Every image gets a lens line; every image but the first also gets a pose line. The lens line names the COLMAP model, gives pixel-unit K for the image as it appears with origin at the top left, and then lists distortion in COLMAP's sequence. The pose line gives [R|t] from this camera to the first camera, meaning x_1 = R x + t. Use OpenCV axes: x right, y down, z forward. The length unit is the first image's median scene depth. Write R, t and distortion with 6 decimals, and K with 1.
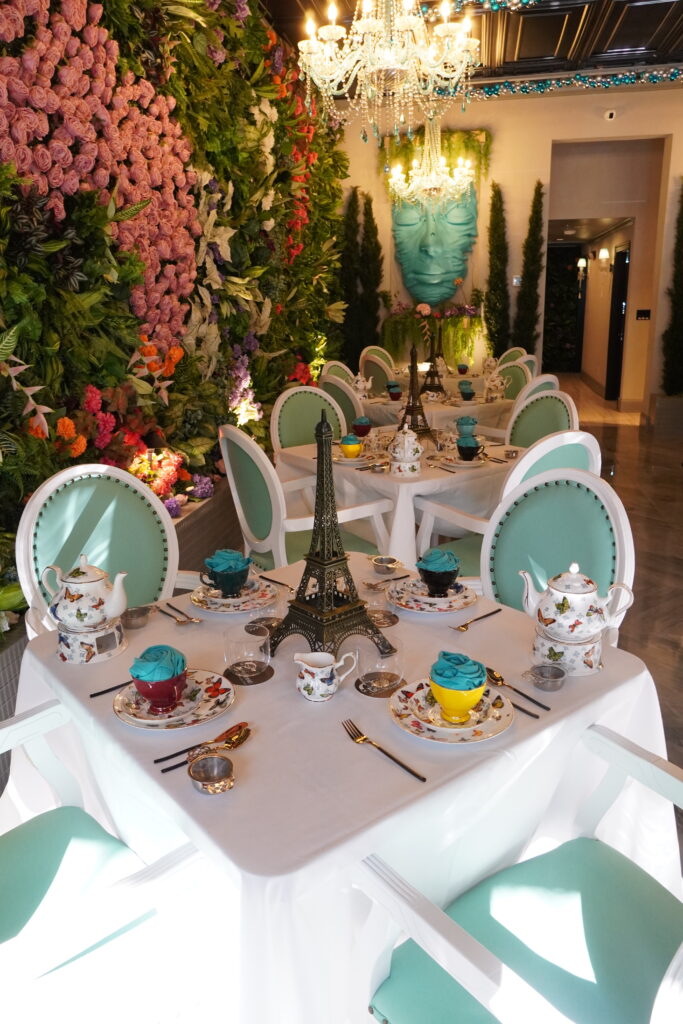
lens RADIAL K [[767.0, 0, 341.5], [0, 767.0, 512.0], [0, 0, 1]] dist [-0.065233, 0.085404]
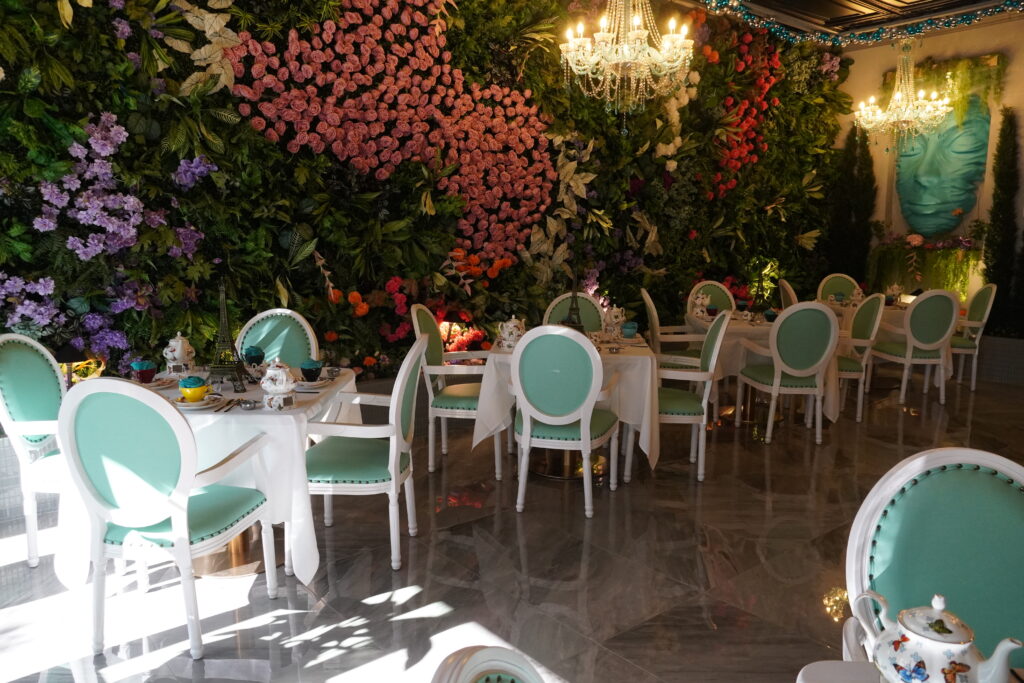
lens RADIAL K [[767.0, 0, 512.0], [0, 767.0, 341.5], [0, 0, 1]] dist [-0.065233, 0.085404]
pose [[0.765187, 0.115260, -0.633407, 0.351310], [-0.186716, 0.981289, -0.046999, 0.000894], [0.616138, 0.154230, 0.772390, -0.036957]]
